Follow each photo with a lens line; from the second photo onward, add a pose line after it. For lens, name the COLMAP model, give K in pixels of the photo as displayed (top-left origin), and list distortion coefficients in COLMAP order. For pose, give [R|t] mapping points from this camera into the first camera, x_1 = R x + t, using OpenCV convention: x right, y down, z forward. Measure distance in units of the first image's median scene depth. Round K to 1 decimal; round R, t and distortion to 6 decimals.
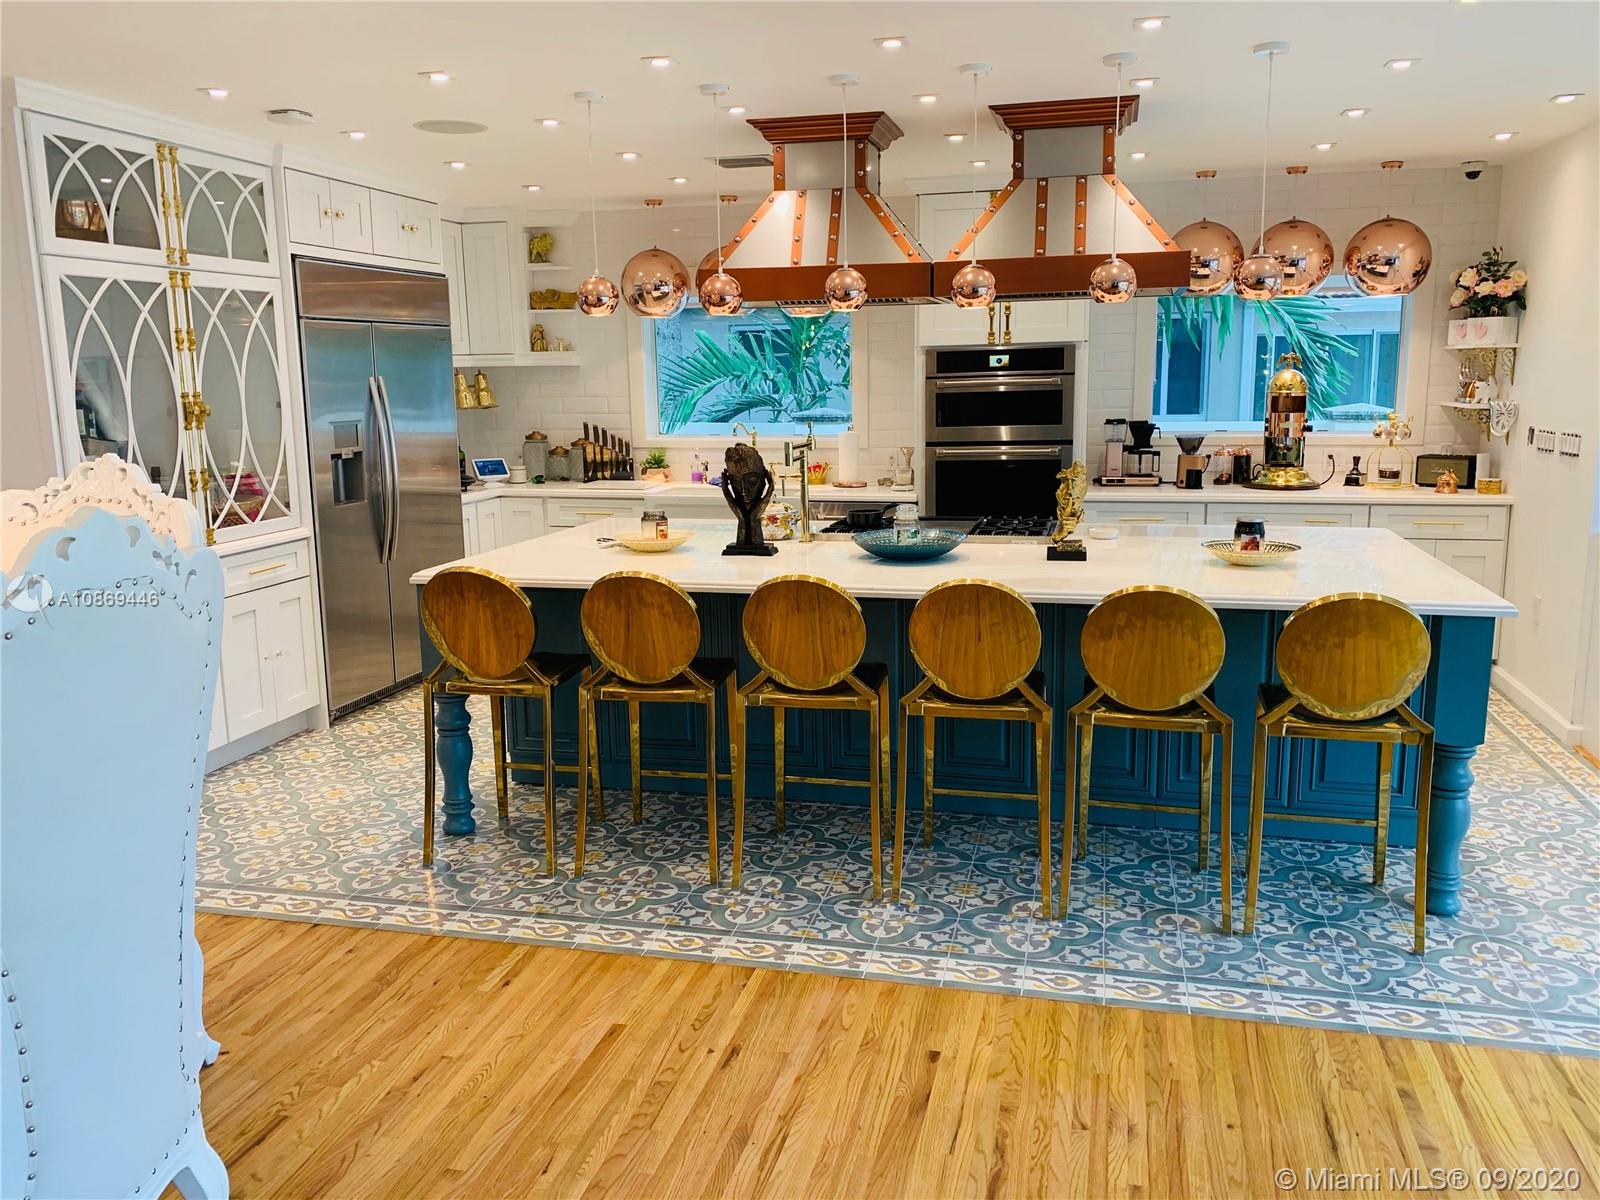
lens RADIAL K [[1227.2, 0, 804.5], [0, 1227.2, 594.0], [0, 0, 1]] dist [0.036232, -0.037994]
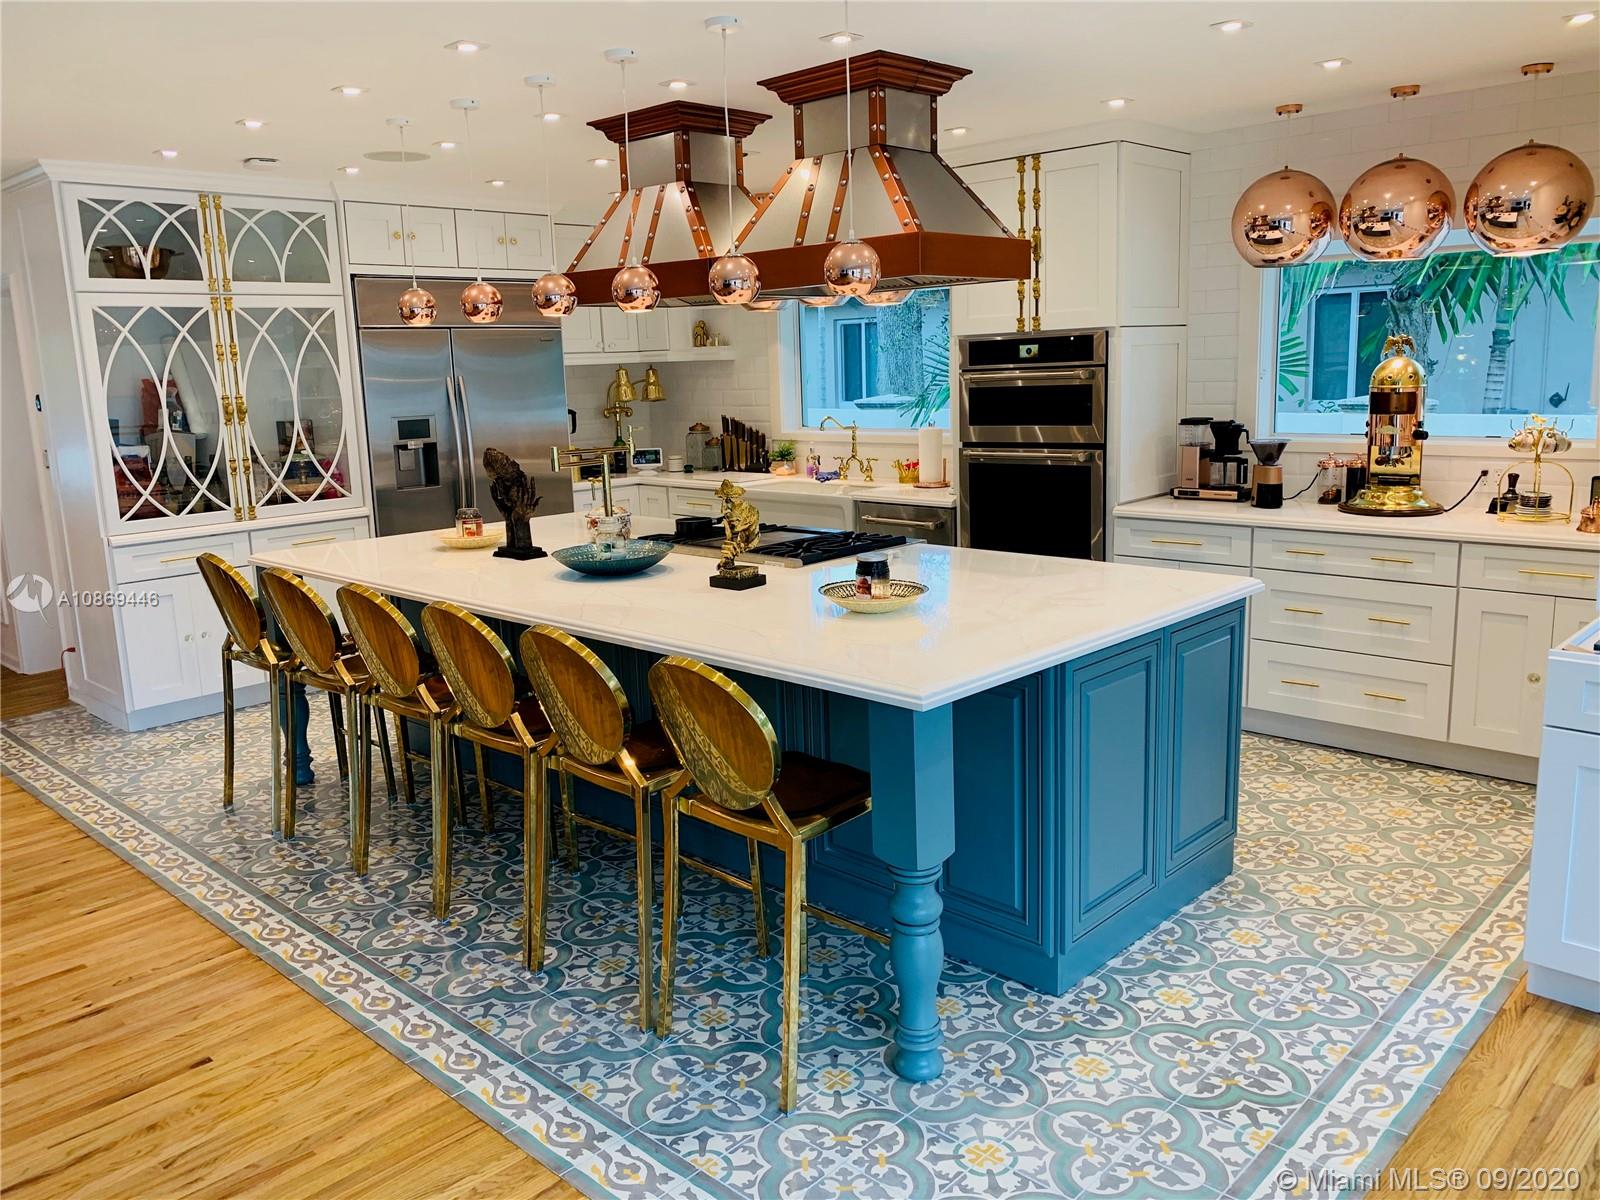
lens RADIAL K [[1224.5, 0, 800.0], [0, 1224.5, 600.0], [0, 0, 1]] dist [0.007506, -0.005392]
pose [[0.866907, 0.083190, -0.491480, 0.620710], [-0.070634, 0.996528, 0.044088, -0.054891], [0.493441, -0.003505, 0.869772, 0.221846]]
